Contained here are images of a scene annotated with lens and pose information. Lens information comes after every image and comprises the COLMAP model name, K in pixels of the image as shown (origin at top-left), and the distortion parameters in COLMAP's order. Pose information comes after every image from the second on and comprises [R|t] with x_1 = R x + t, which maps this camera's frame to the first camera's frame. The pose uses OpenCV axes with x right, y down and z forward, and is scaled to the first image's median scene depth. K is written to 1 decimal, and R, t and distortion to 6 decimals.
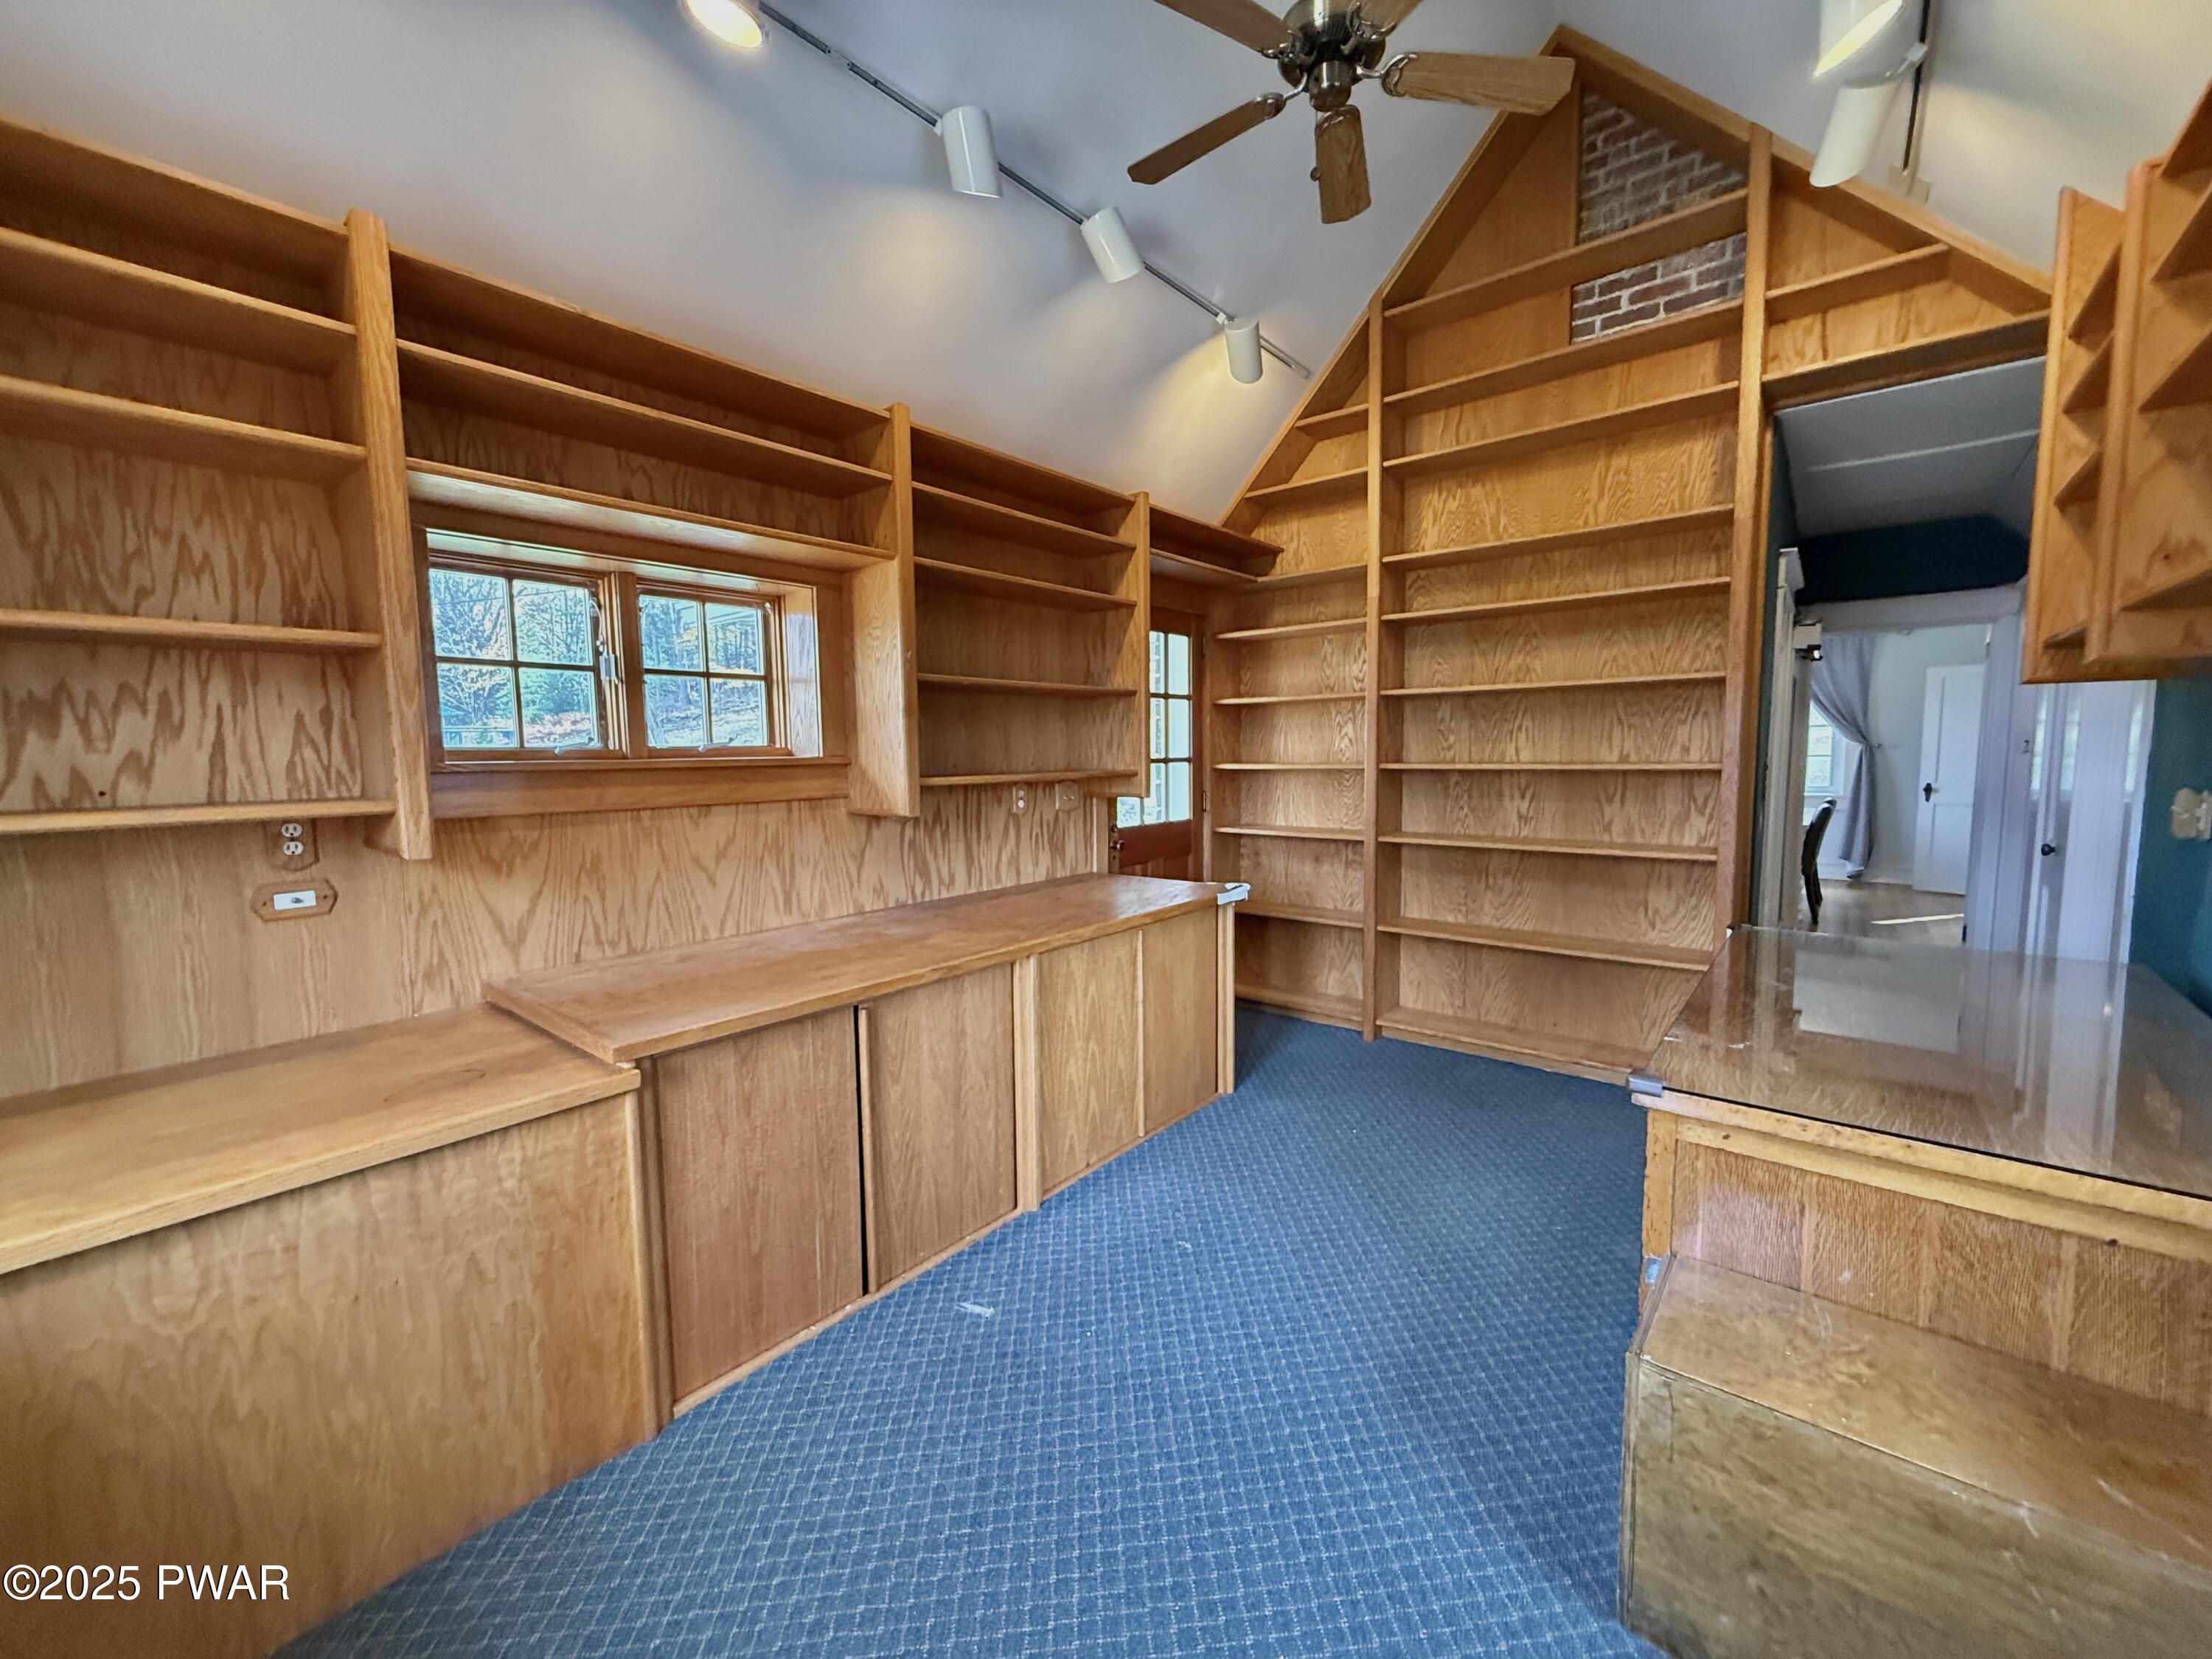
lens RADIAL K [[878.9, 0, 1101.8], [0, 878.9, 826.9], [0, 0, 1]] dist [-0.002896, 0.000570]
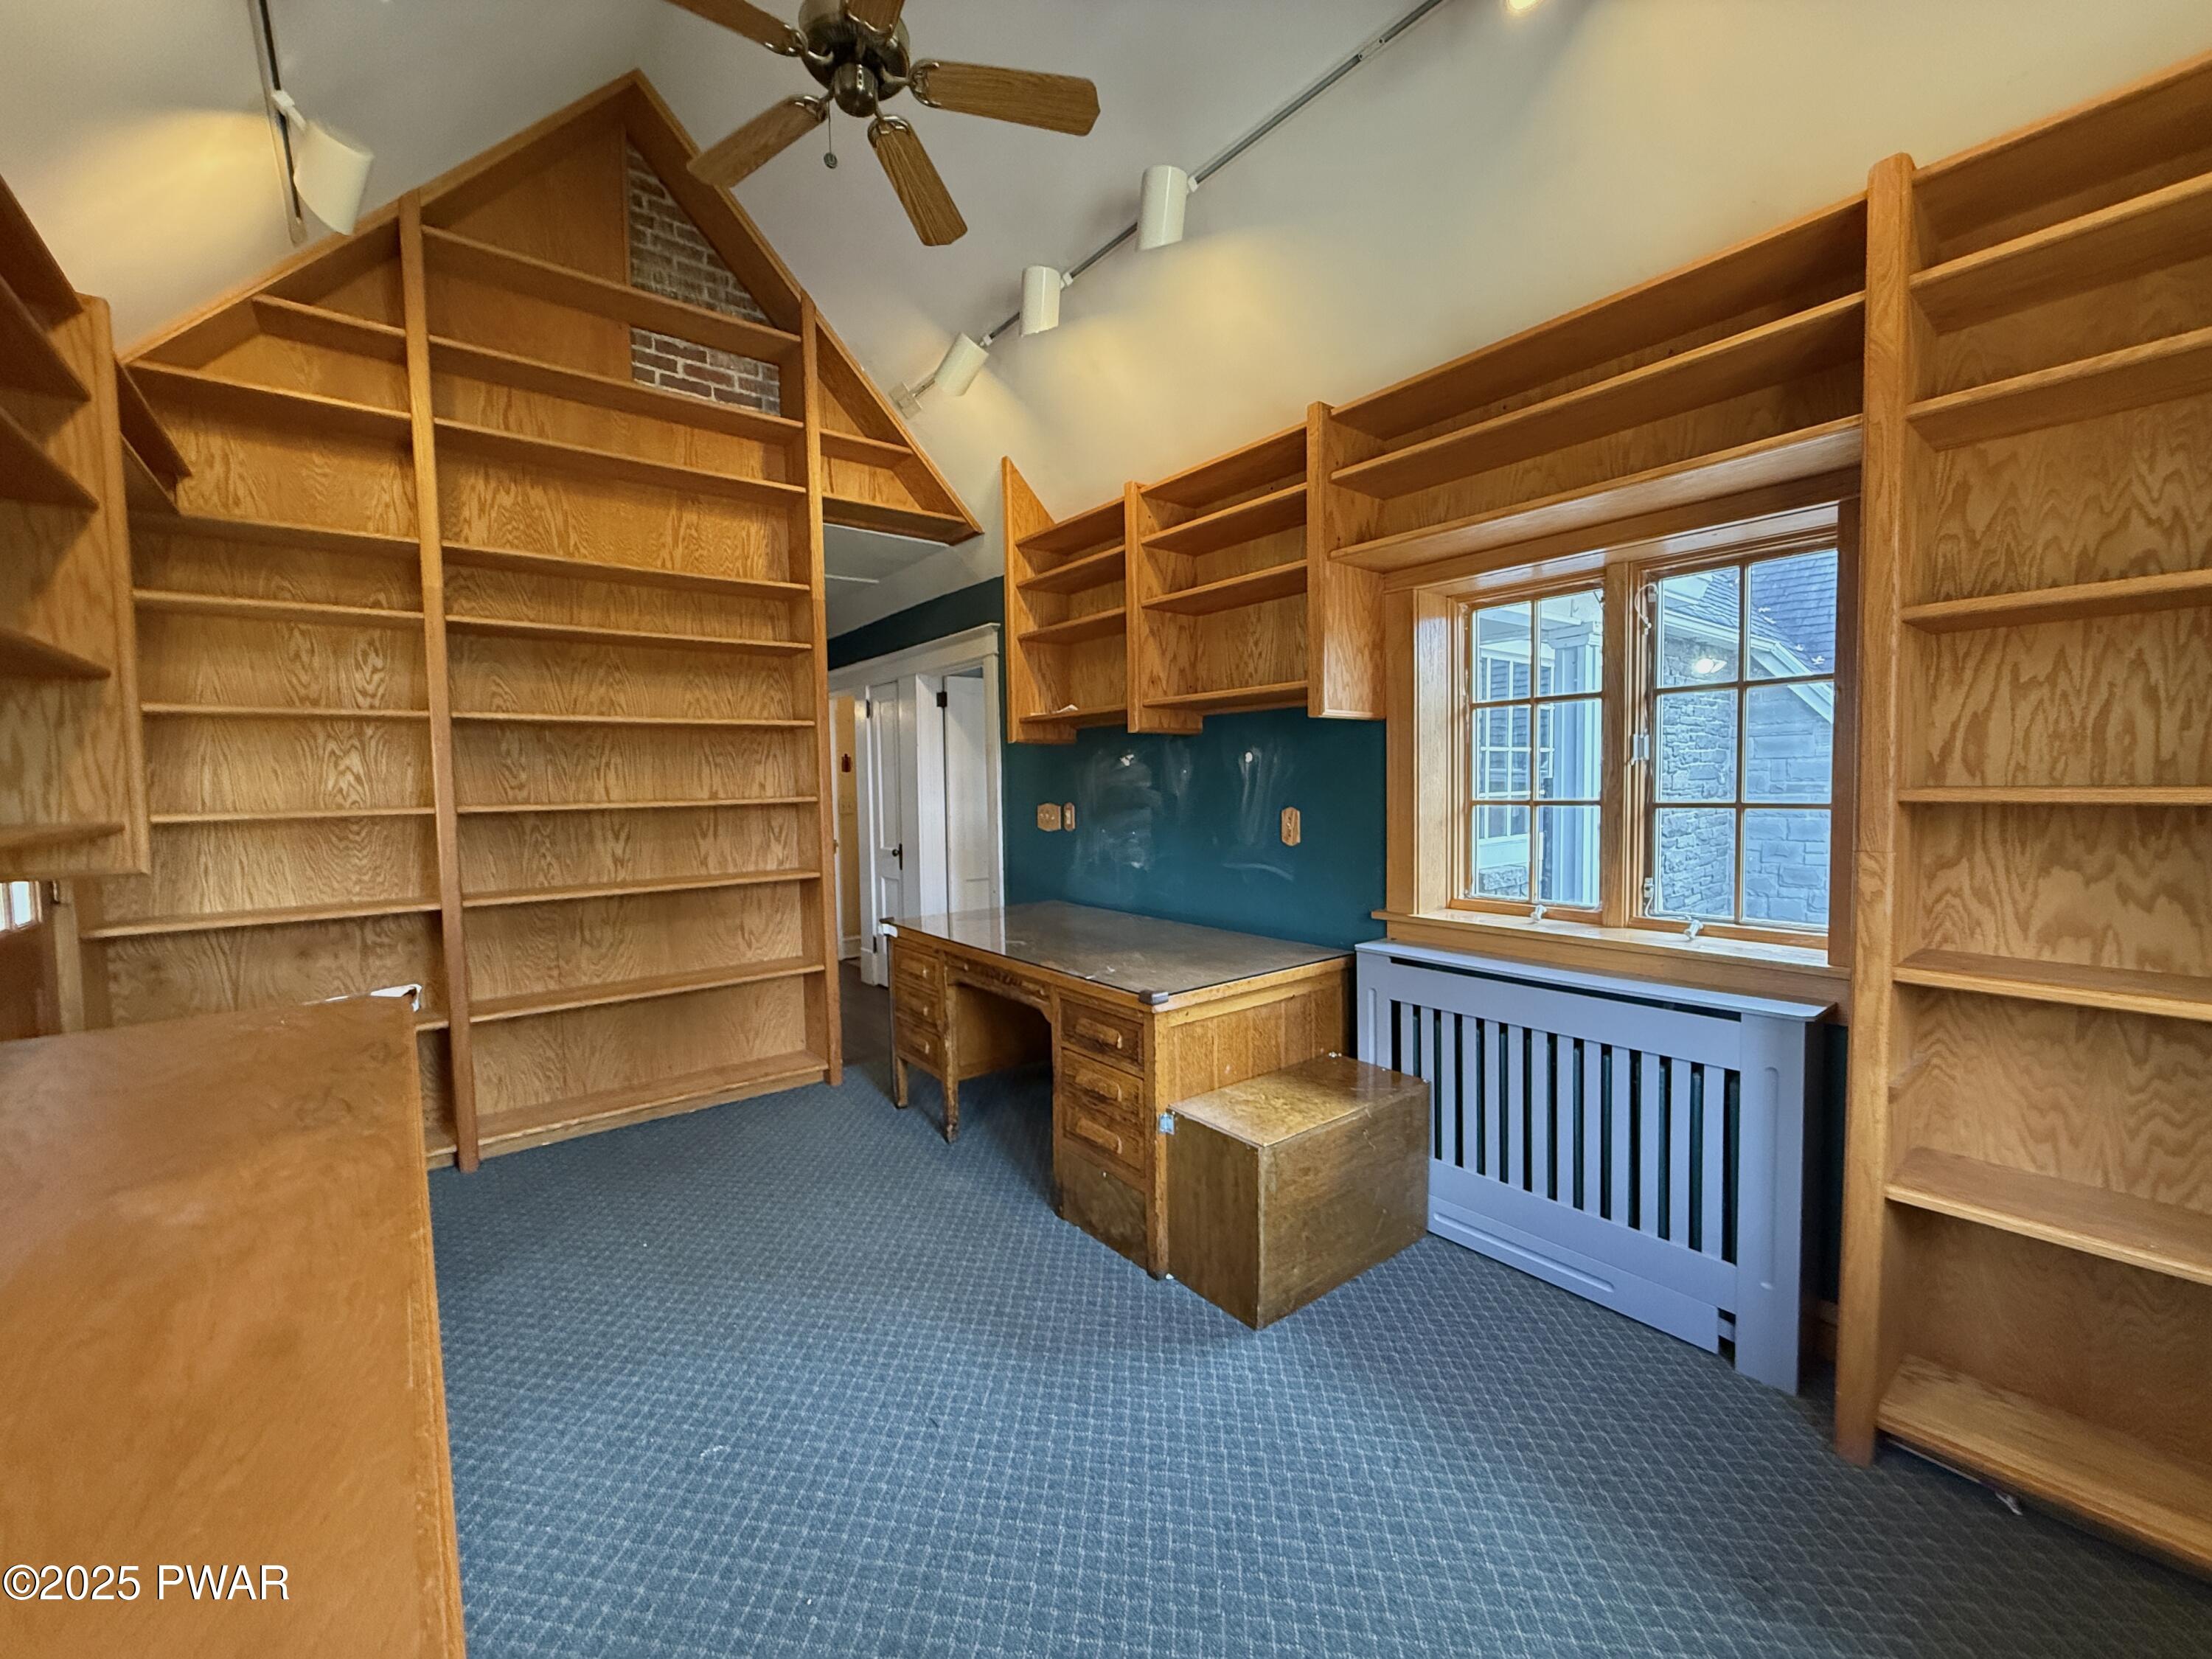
lens RADIAL K [[878.9, 0, 1097.2], [0, 878.9, 827.7], [0, 0, 1]] dist [-0.002896, 0.000570]
pose [[0.197925, -0.041613, 0.979333, -0.362038], [0.101822, 0.994566, 0.021682, -0.014491], [-0.974914, 0.095426, 0.201087, 0.335680]]
